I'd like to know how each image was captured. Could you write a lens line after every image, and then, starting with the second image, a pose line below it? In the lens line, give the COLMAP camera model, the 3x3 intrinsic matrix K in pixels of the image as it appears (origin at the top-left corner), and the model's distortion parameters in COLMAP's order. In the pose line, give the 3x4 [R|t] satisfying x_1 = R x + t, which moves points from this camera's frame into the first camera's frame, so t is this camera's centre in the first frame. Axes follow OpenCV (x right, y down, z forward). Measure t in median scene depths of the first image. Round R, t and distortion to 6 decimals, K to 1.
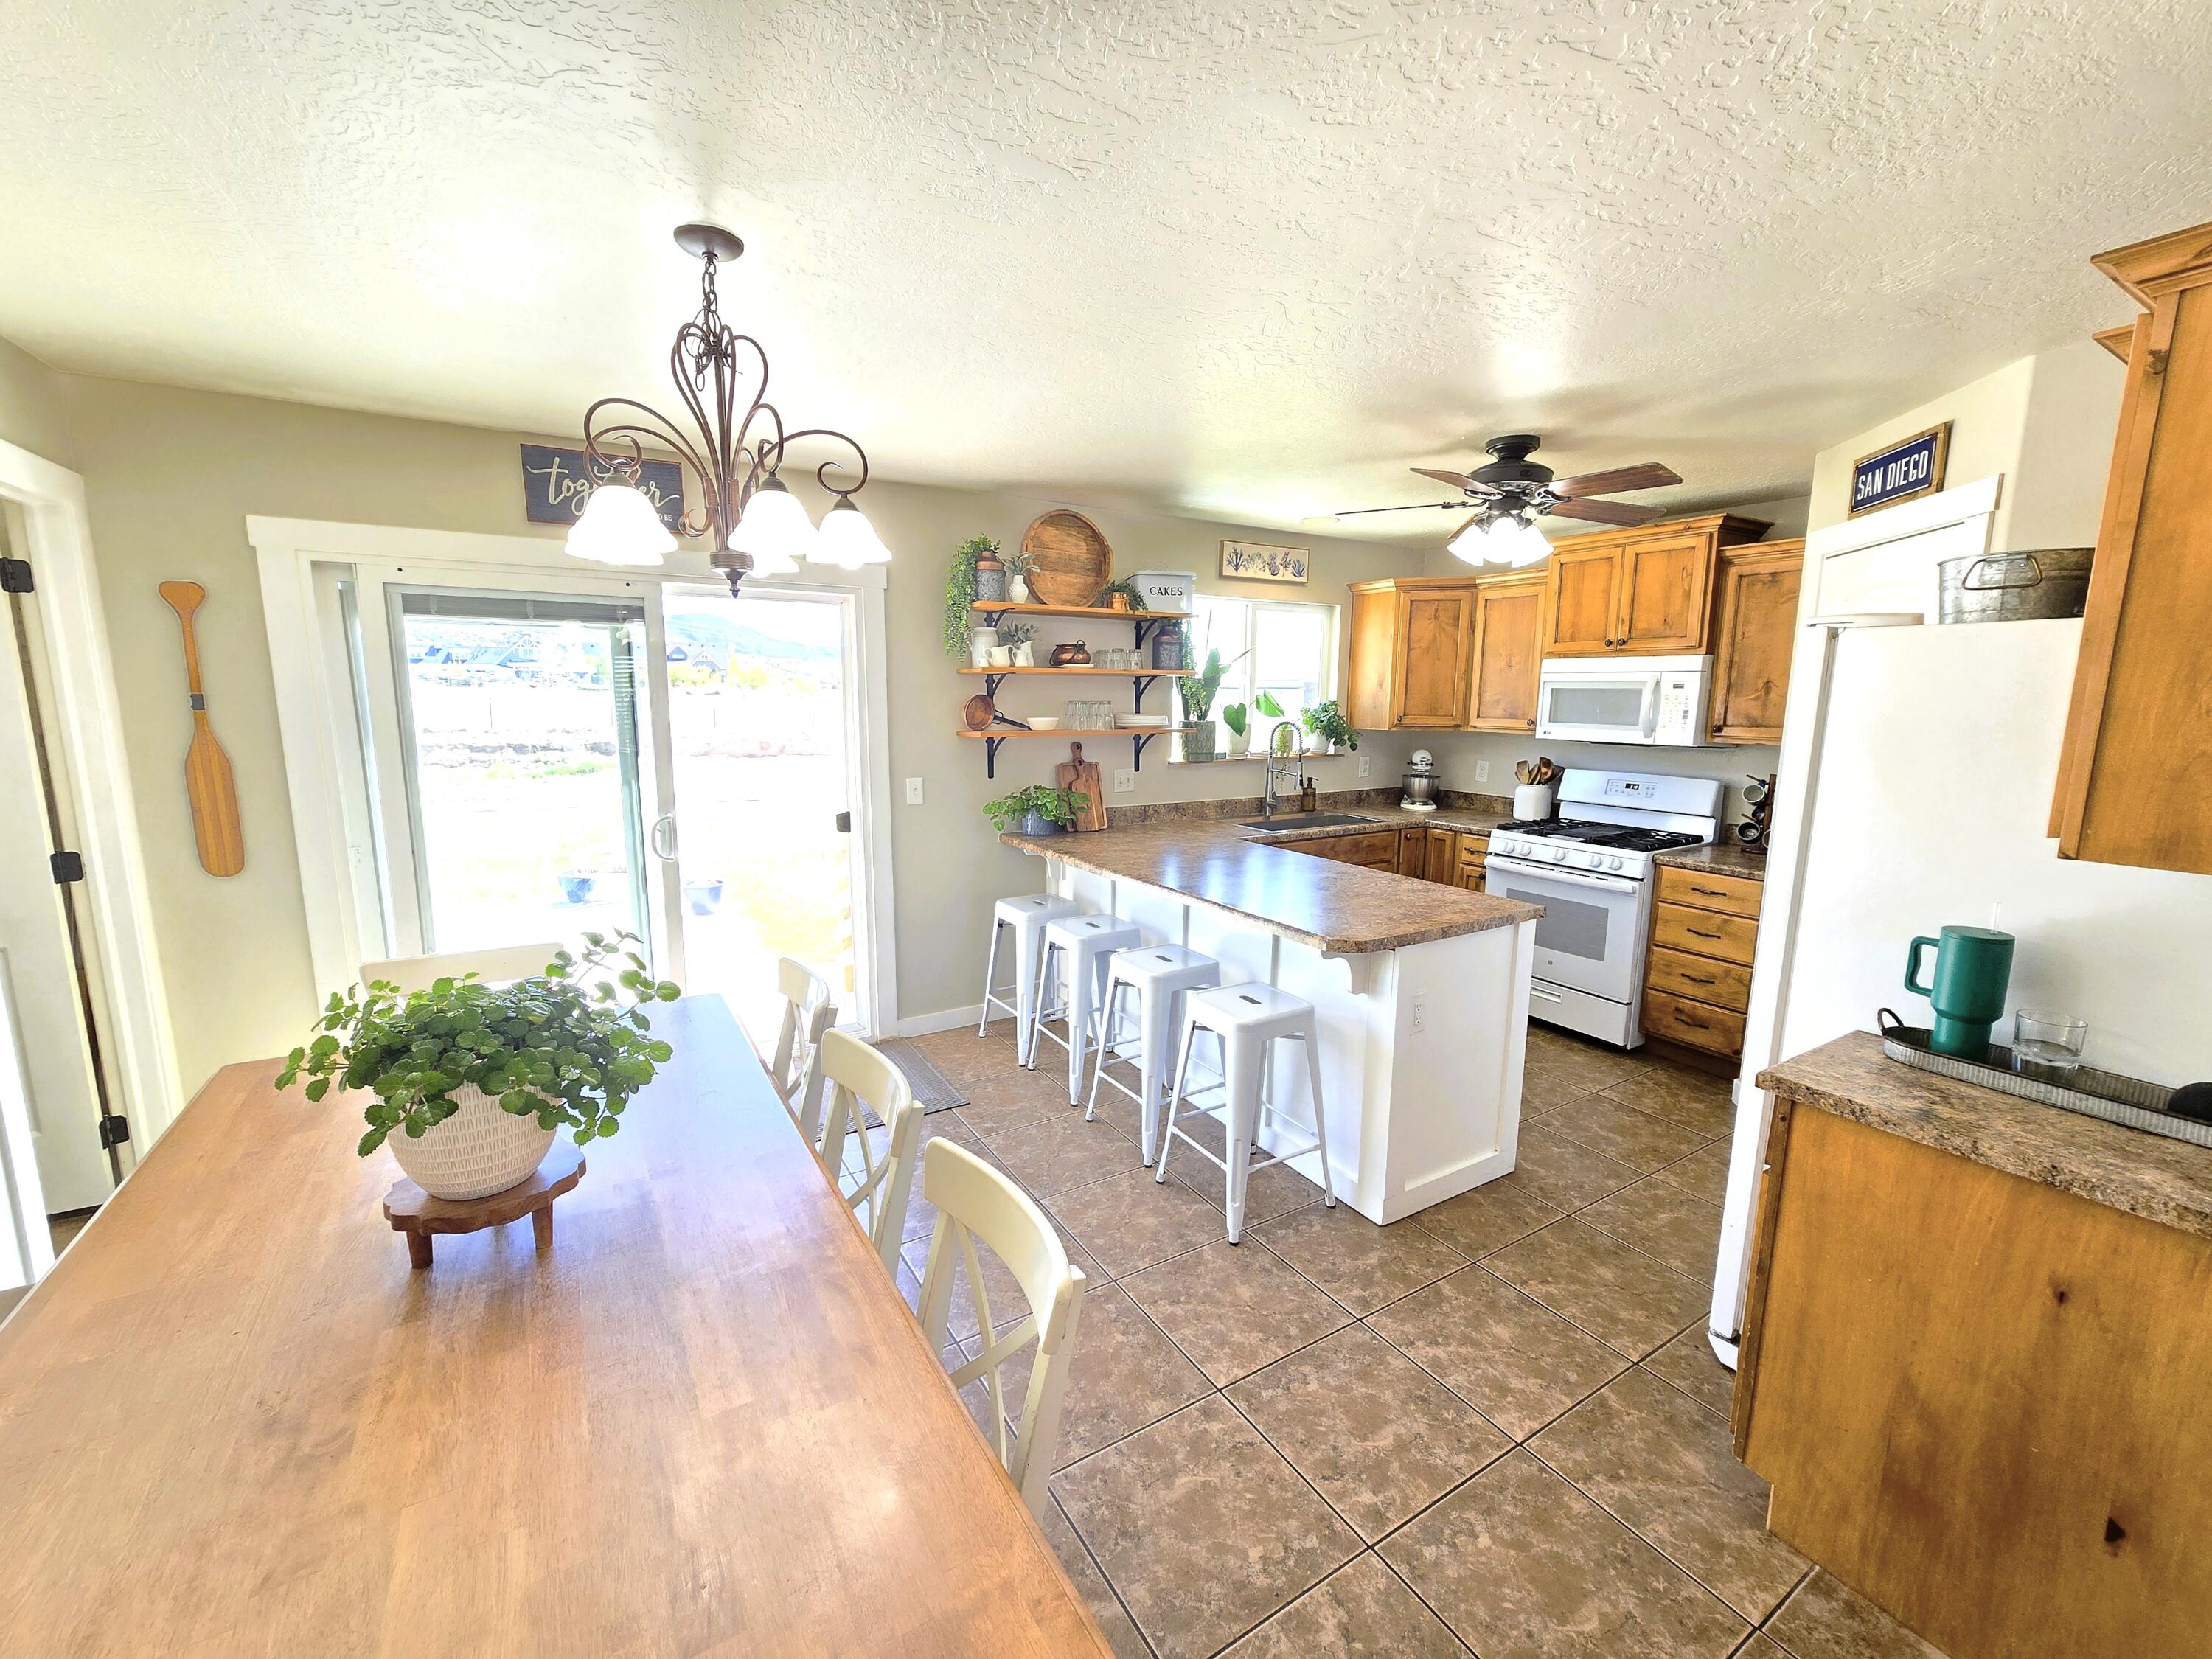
lens RADIAL K [[904.6, 0, 1119.3], [0, 904.6, 838.4], [0, 0, 1]] dist [-0.001576, 0.000114]
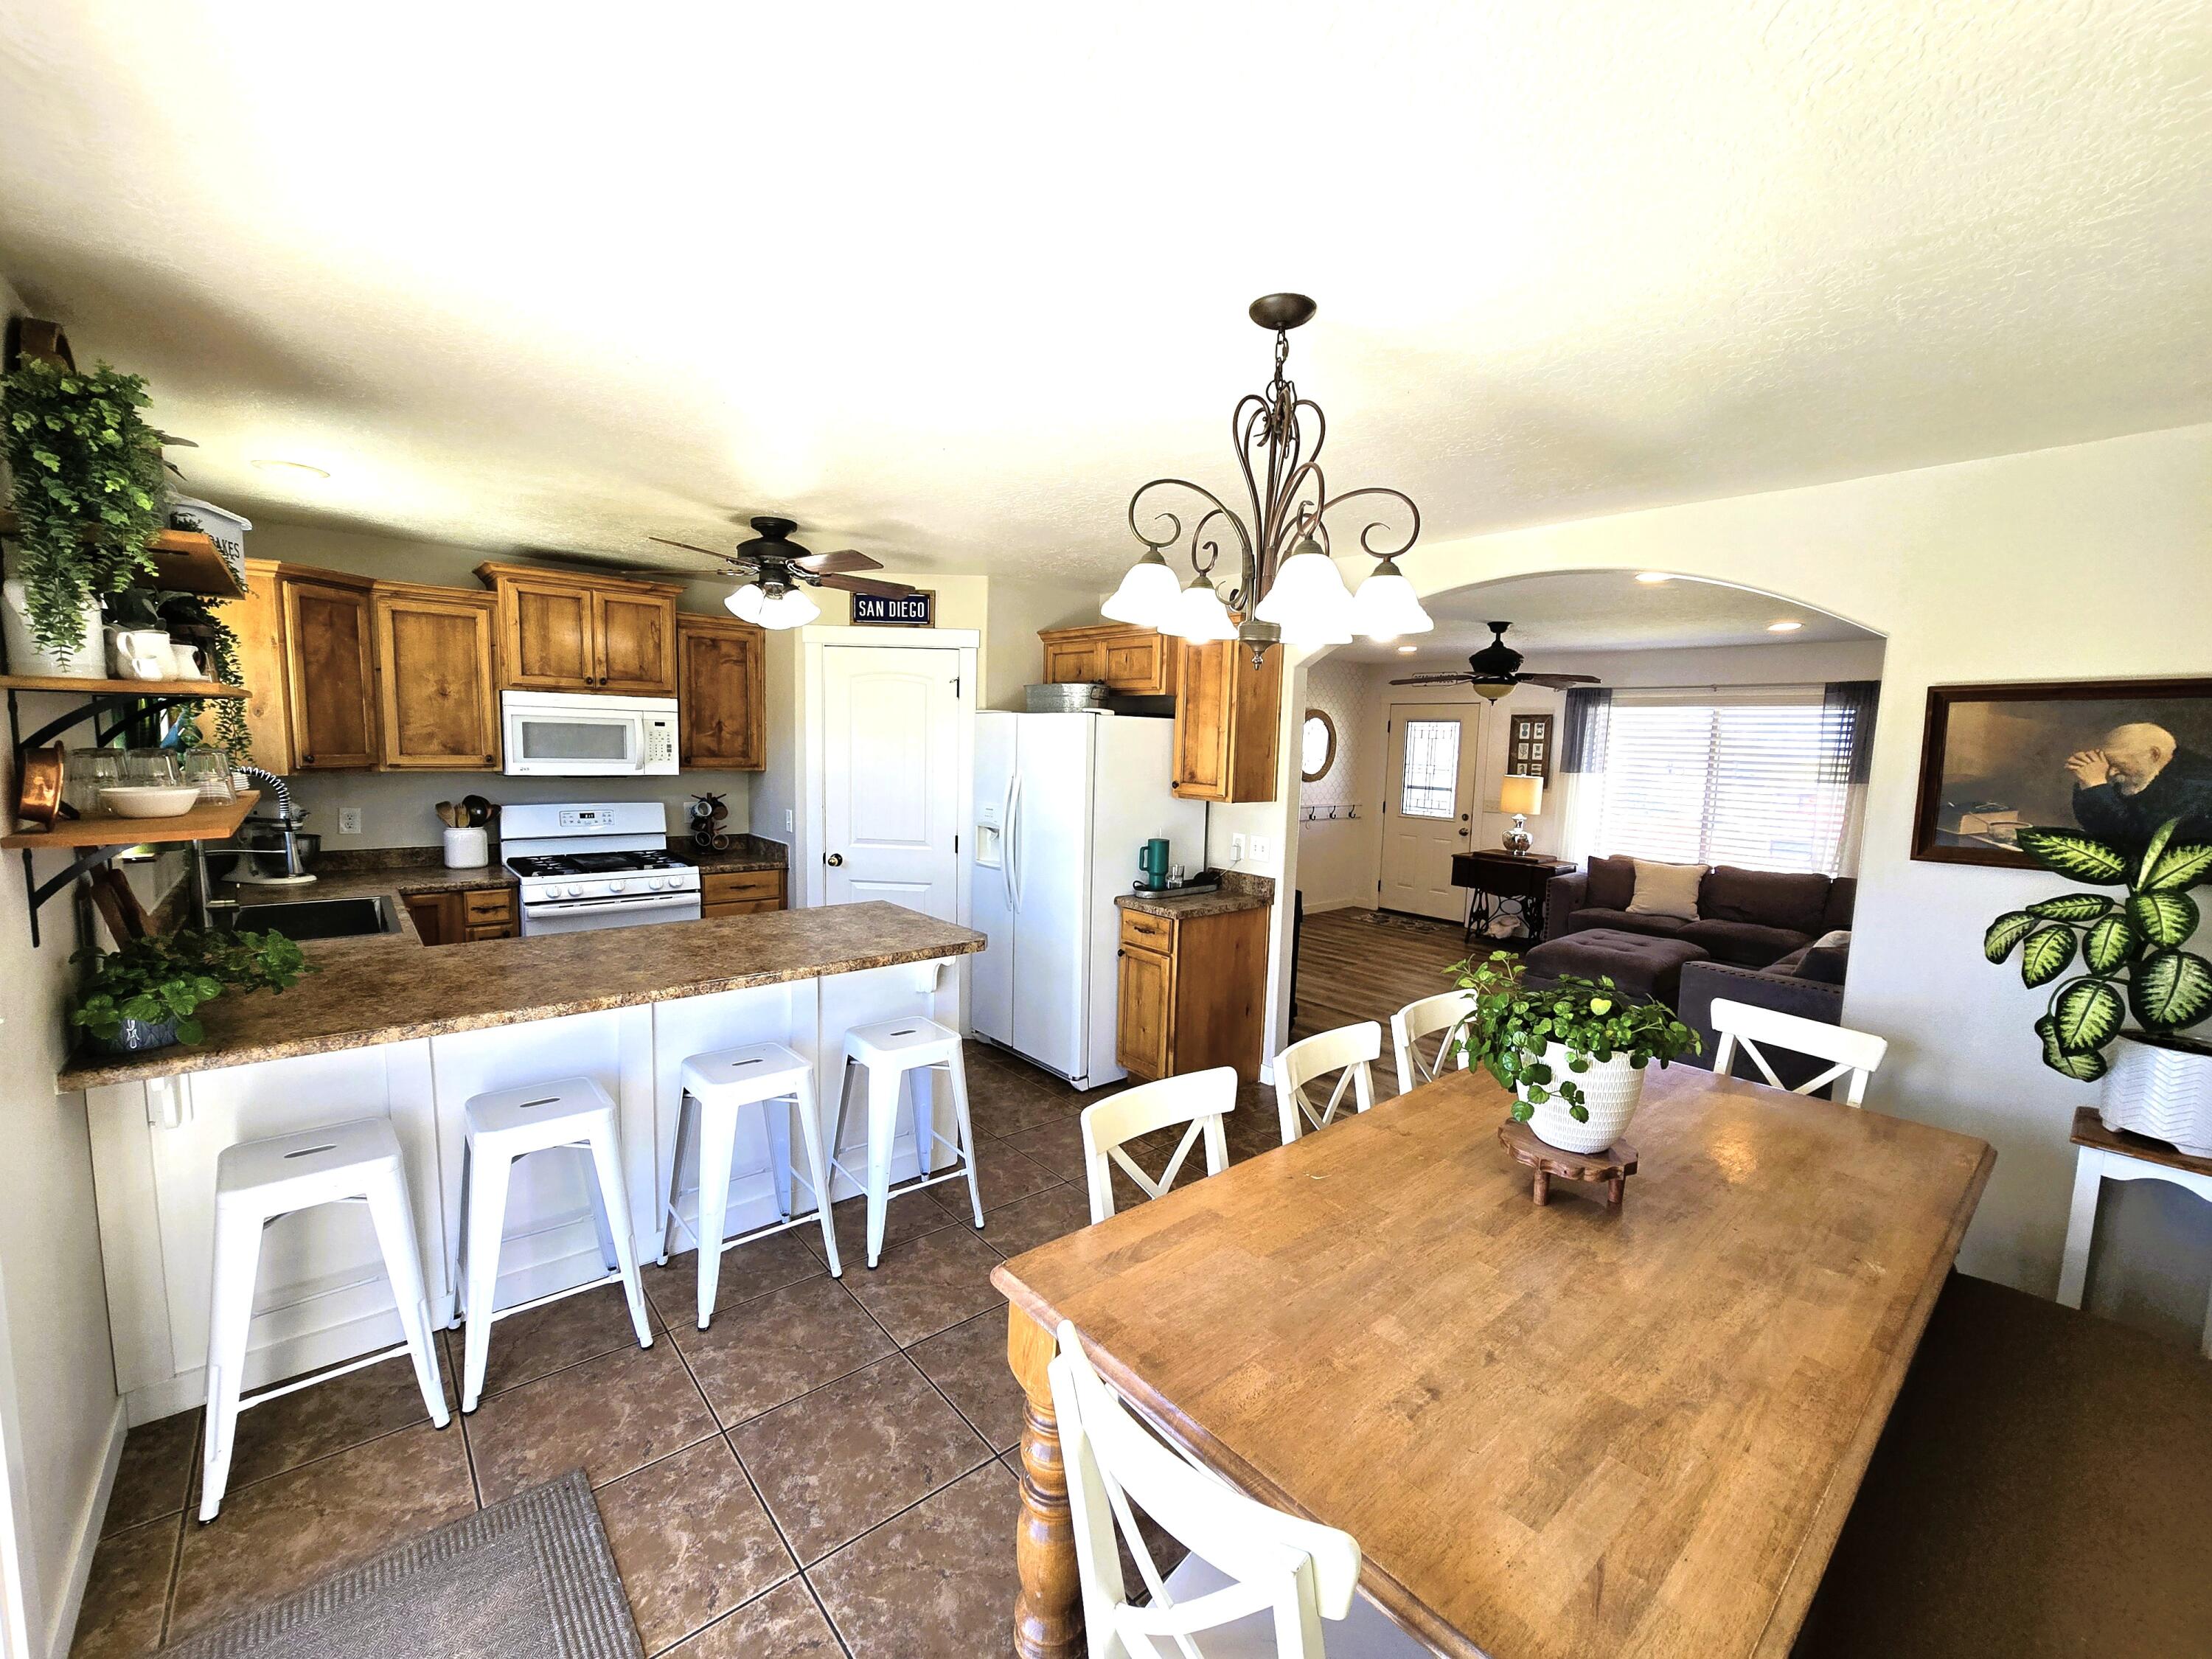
lens RADIAL K [[909.4, 0, 1117.0], [0, 909.4, 839.3], [0, 0, 1]] dist [-0.001786, 0.000136]
pose [[-0.157528, -0.120740, 0.980106, -0.627364], [0.128105, 0.981612, 0.141516, -0.111387], [-0.979170, 0.147849, -0.139164, 0.599825]]
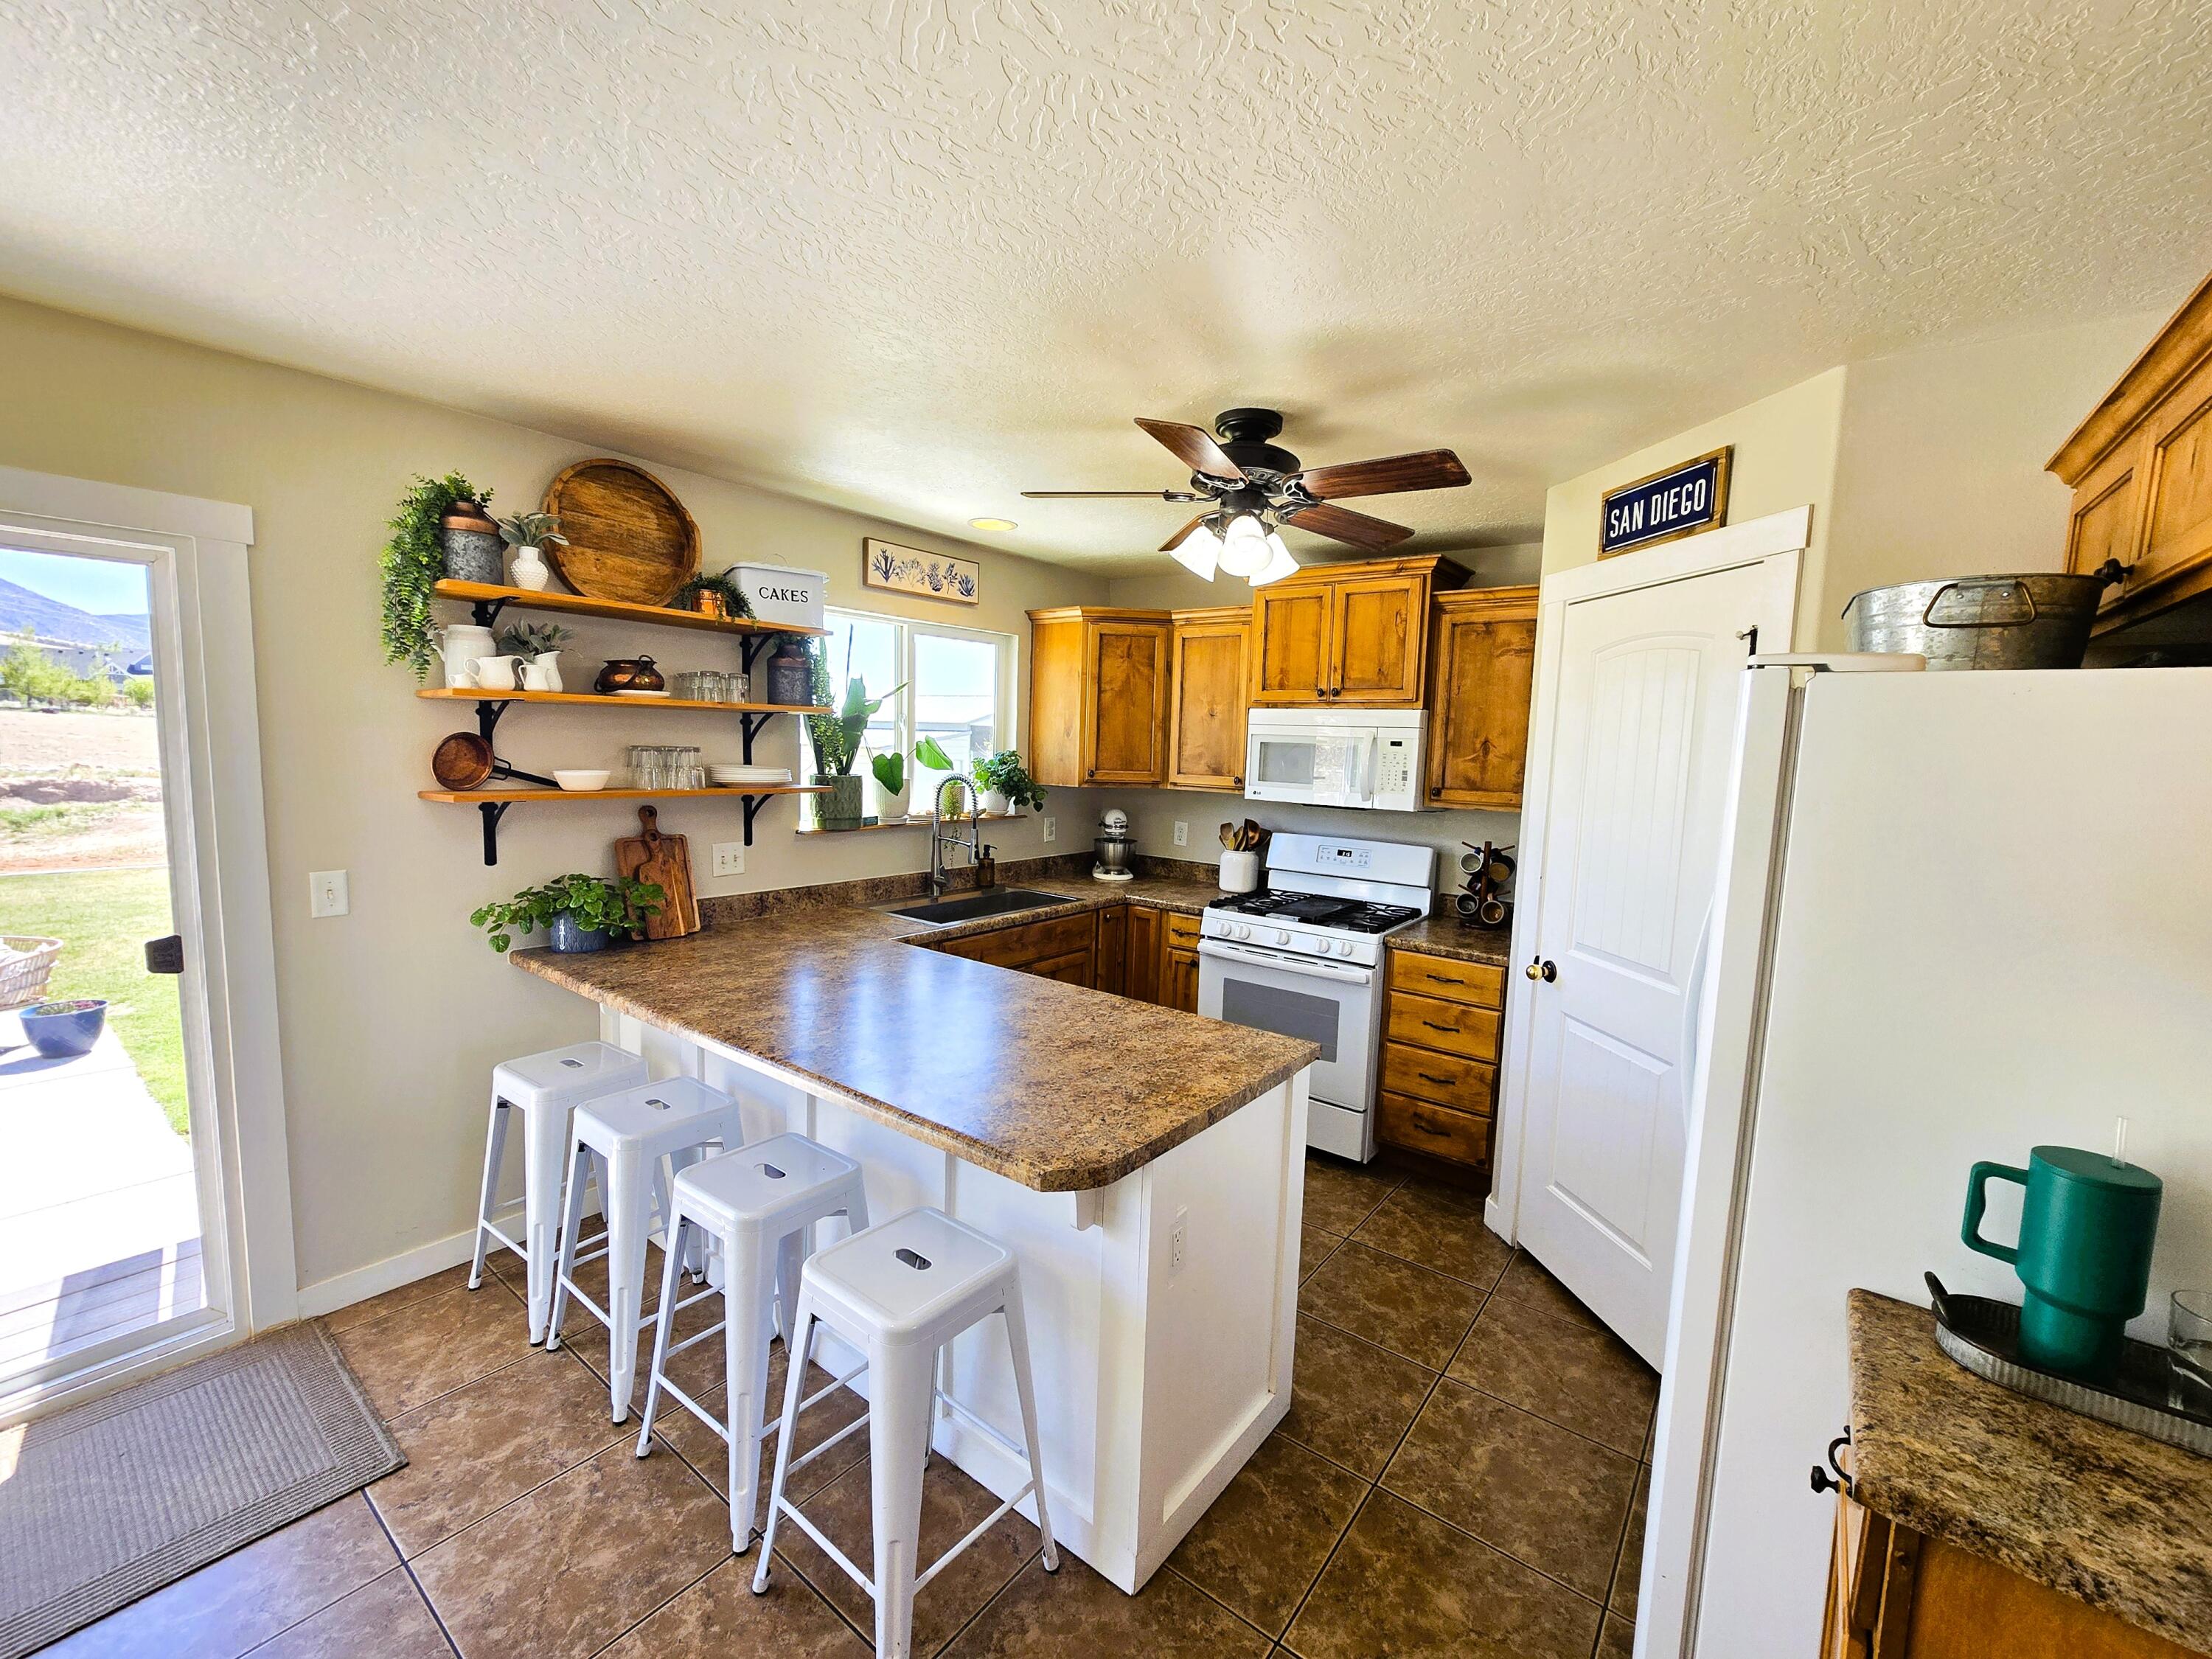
lens RADIAL K [[909.4, 0, 1117.0], [0, 909.4, 839.3], [0, 0, 1]] dist [-0.001786, 0.000136]
pose [[0.935681, -0.015271, 0.352516, 0.043987], [0.031469, 0.998693, -0.040265, -0.046449], [-0.351441, 0.048768, 0.934939, 0.261044]]
